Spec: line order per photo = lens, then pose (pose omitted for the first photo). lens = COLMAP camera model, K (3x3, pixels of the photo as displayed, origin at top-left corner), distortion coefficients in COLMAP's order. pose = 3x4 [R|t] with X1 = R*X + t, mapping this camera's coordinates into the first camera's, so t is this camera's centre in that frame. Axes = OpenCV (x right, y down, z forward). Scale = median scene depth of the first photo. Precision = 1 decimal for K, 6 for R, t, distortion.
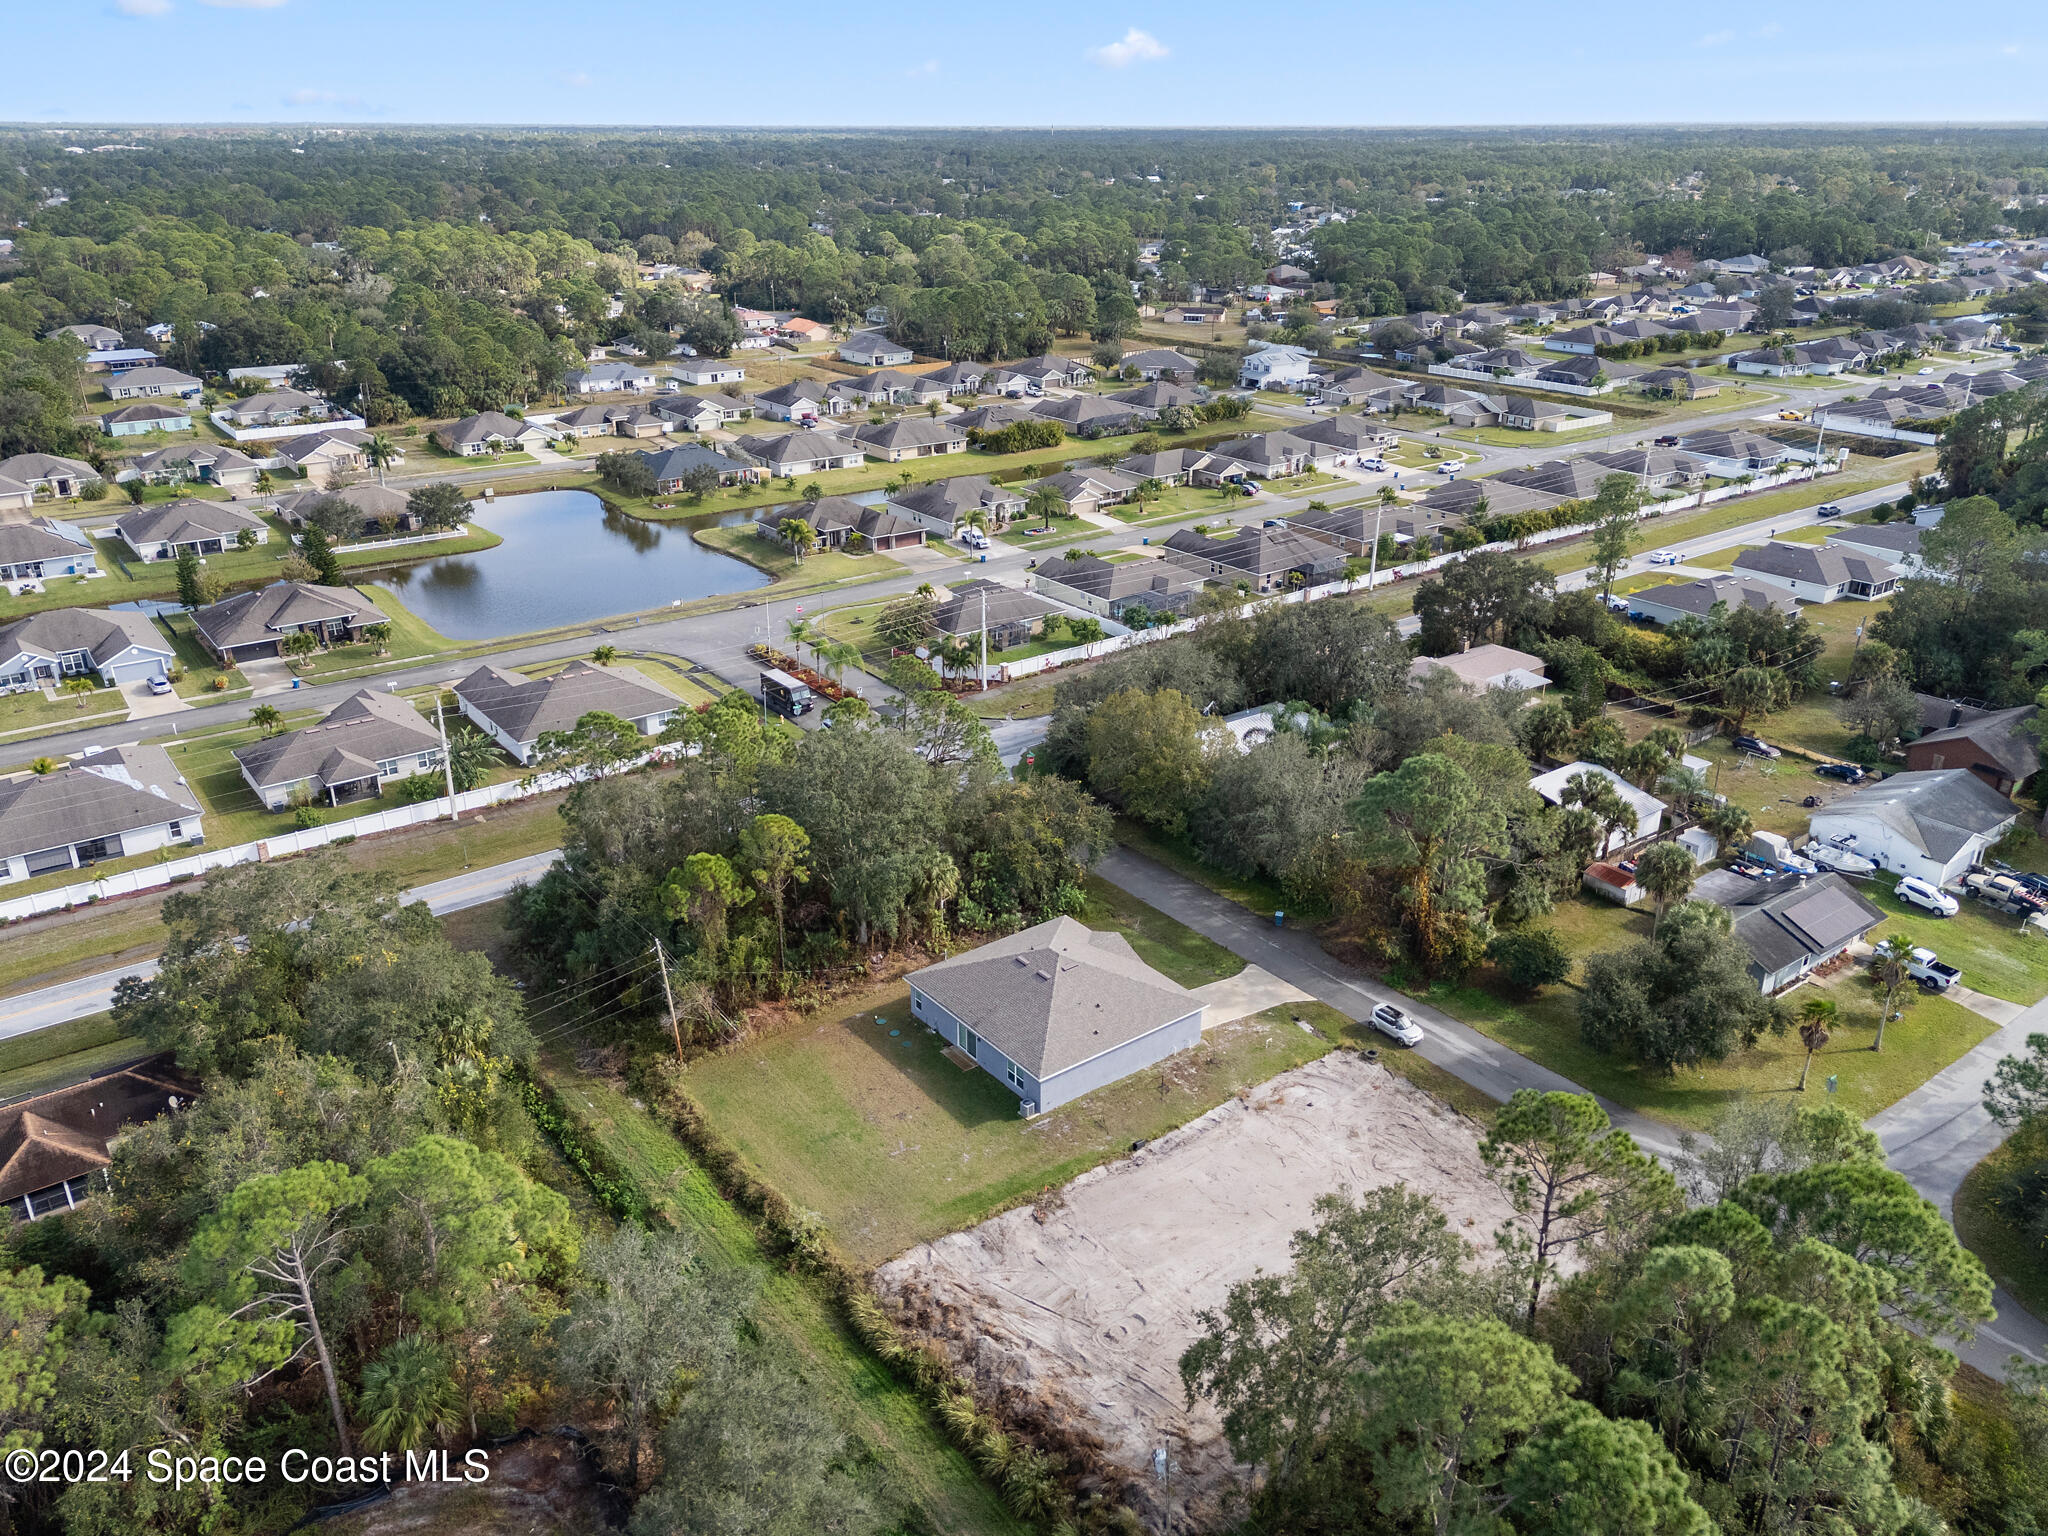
lens RADIAL K [[1538.9, 0, 1024.0], [0, 1538.9, 768.0], [0, 0, 1]] dist [0.070145, -0.051944]
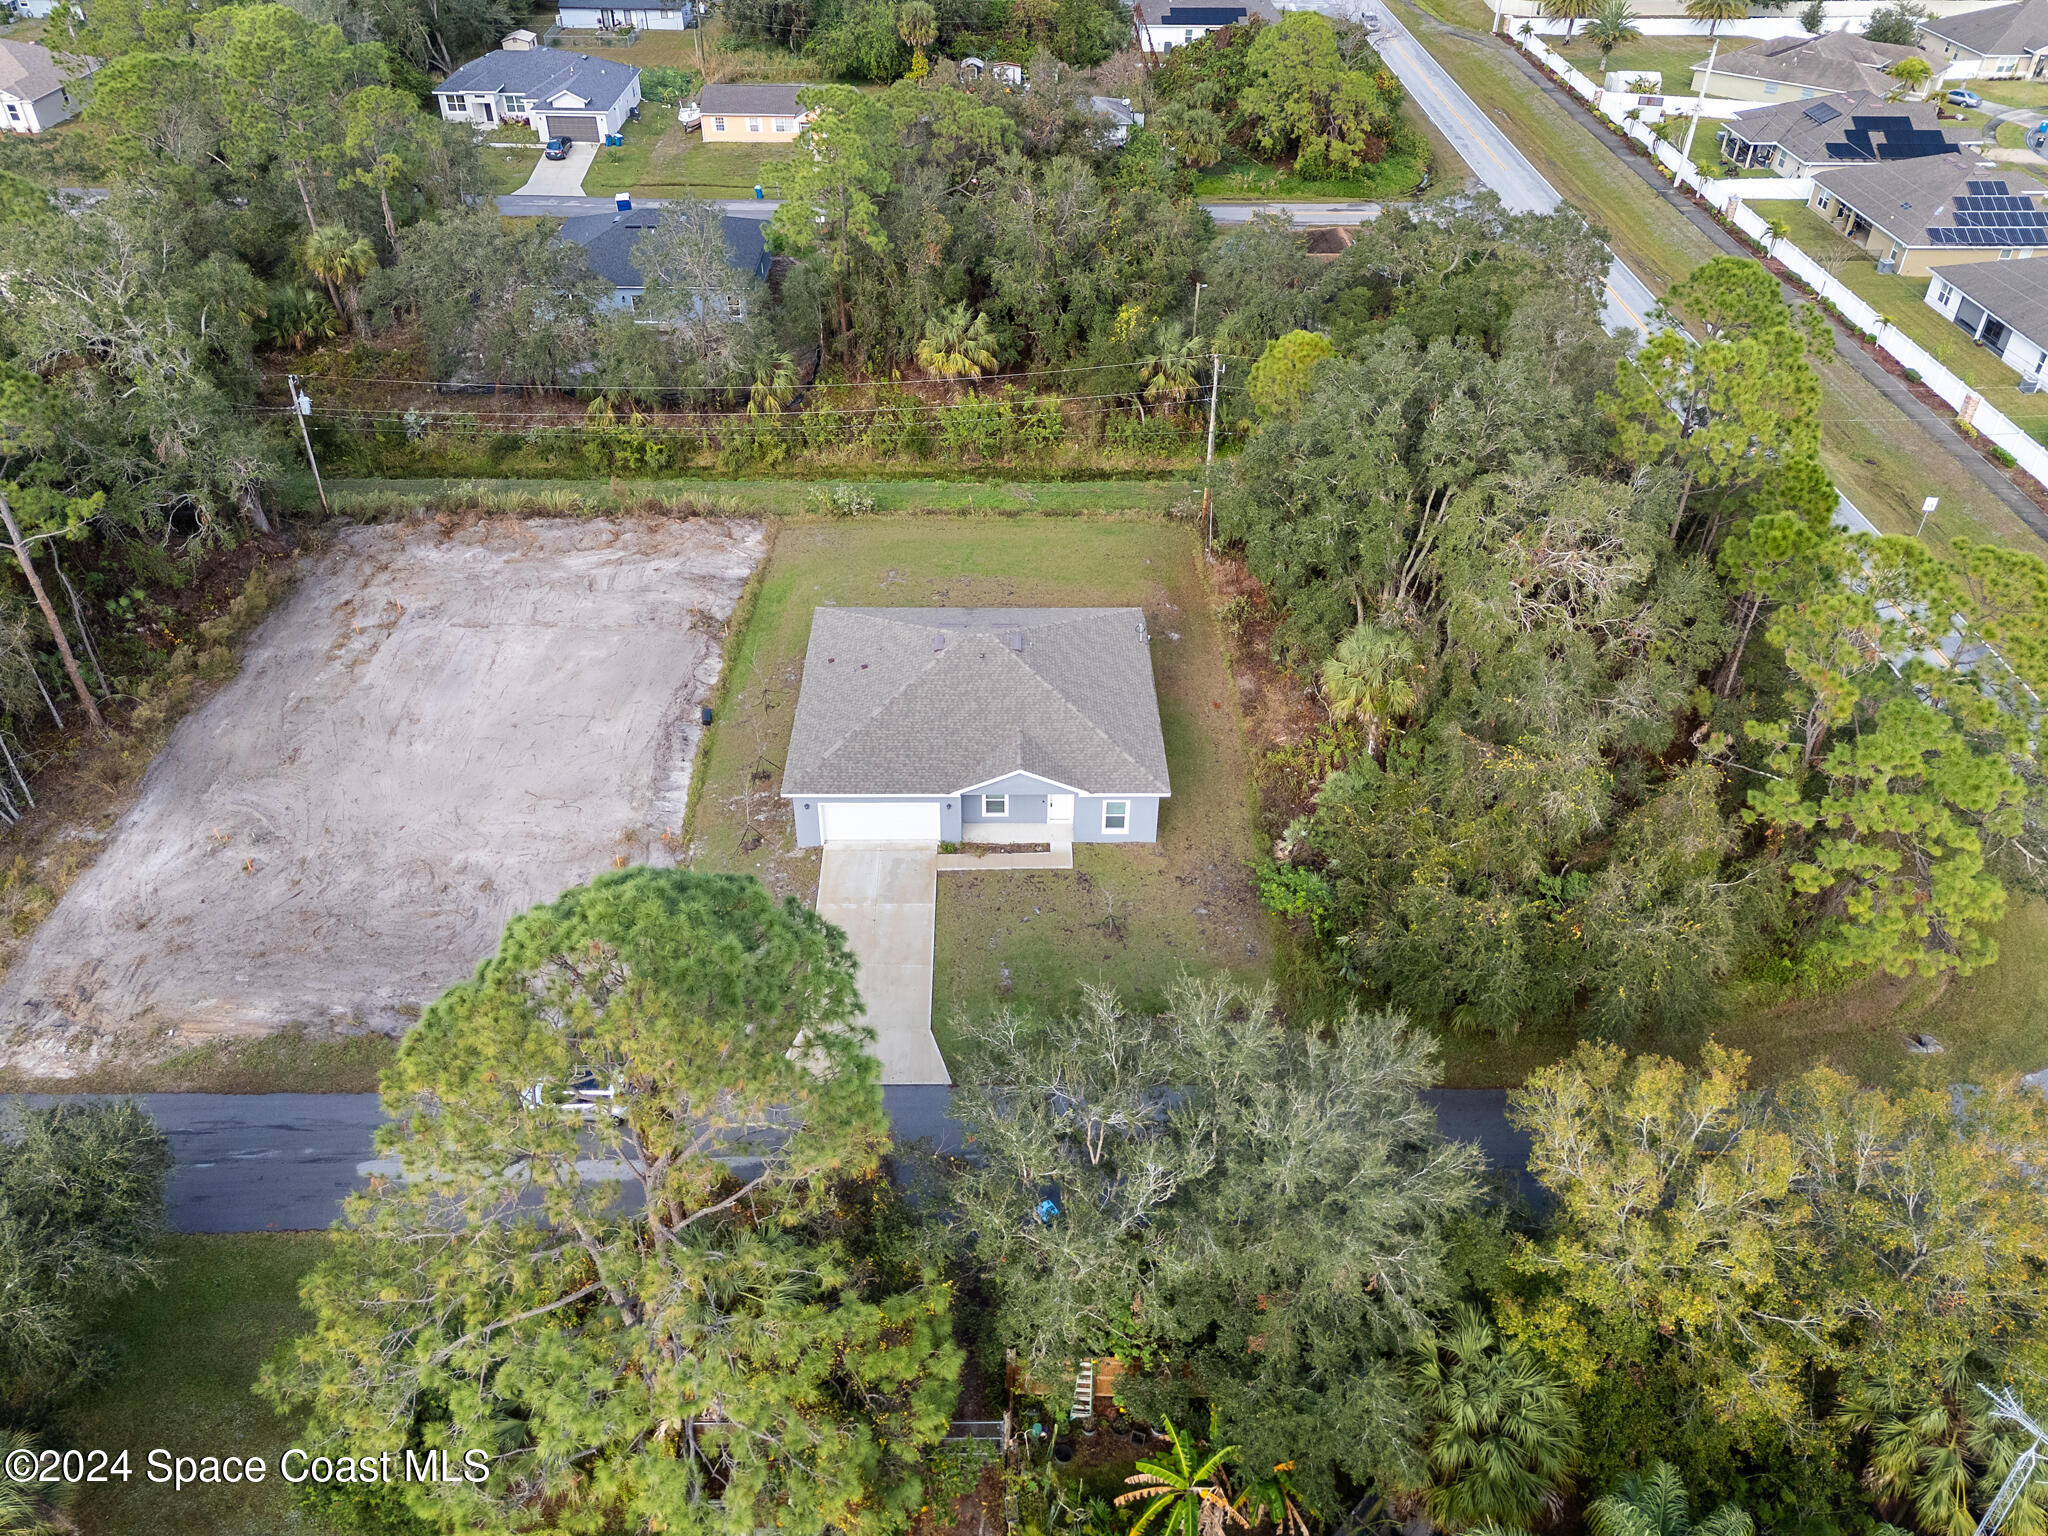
lens RADIAL K [[1538.9, 0, 1024.0], [0, 1538.9, 768.0], [0, 0, 1]] dist [0.070145, -0.051944]
pose [[-0.597697, 0.476230, -0.644952, 0.442458], [-0.321606, 0.594475, 0.737000, -0.321319], [0.734390, 0.647923, -0.202157, 1.177024]]
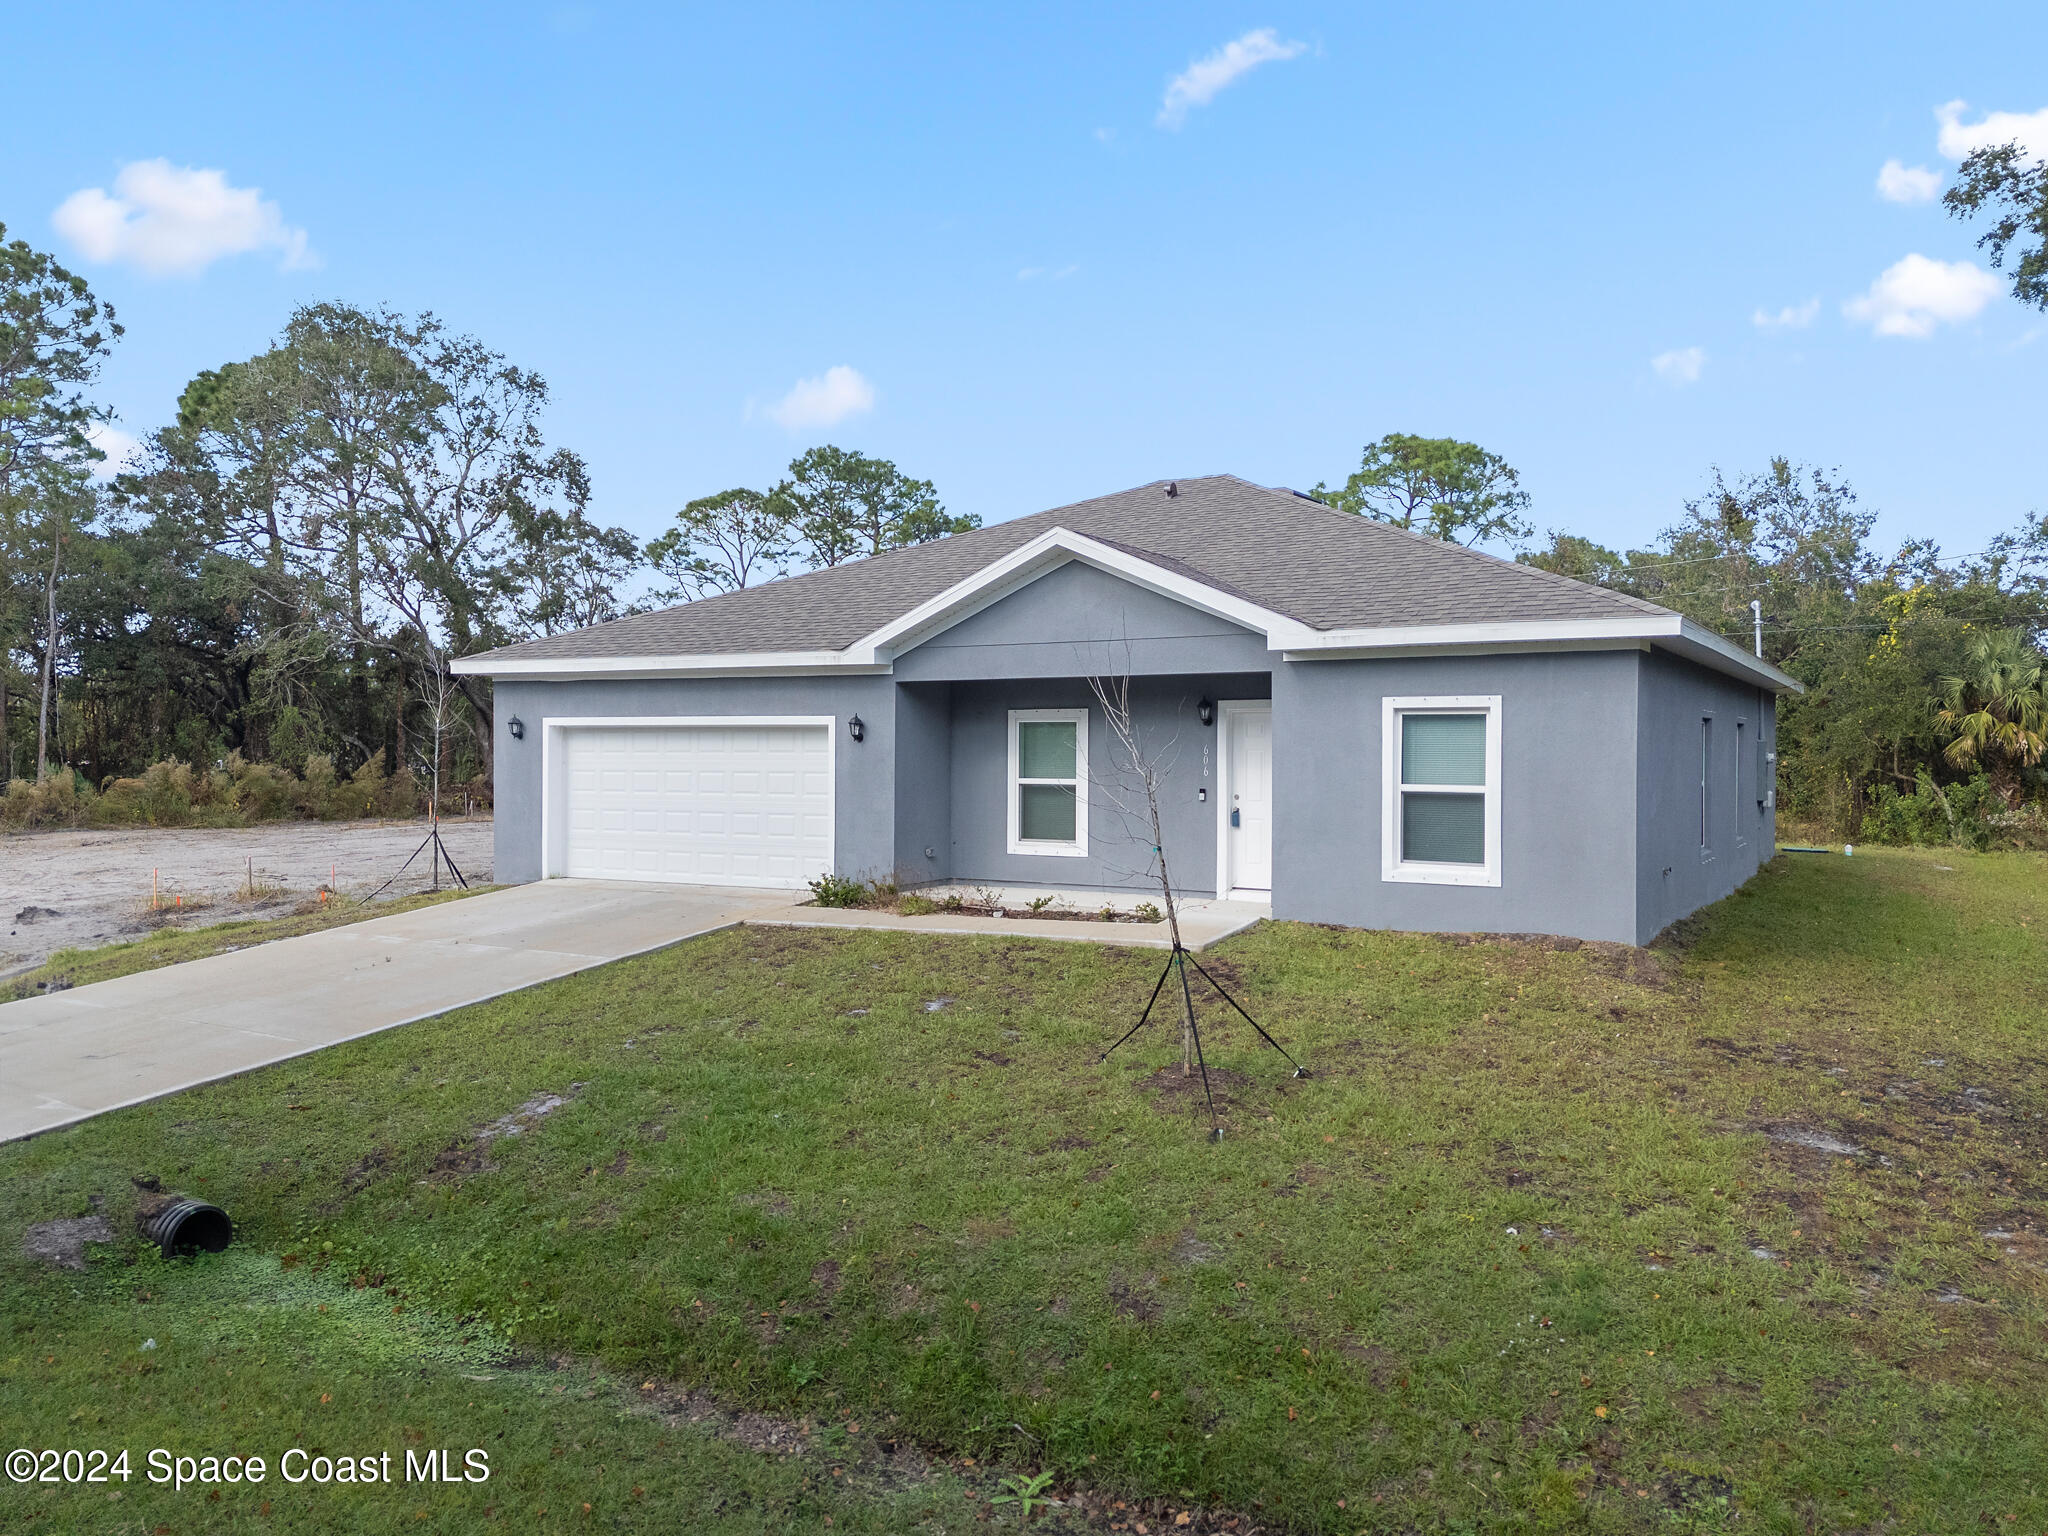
lens RADIAL K [[1511.5, 0, 1018.4], [0, 1511.5, 730.6], [0, 0, 1]] dist [0.126357, -0.138084]
pose [[-0.927435, -0.011771, -0.373799, 0.125311], [-0.152137, 0.924939, 0.348341, 0.080046], [0.341641, 0.379933, -0.859612, 1.198925]]
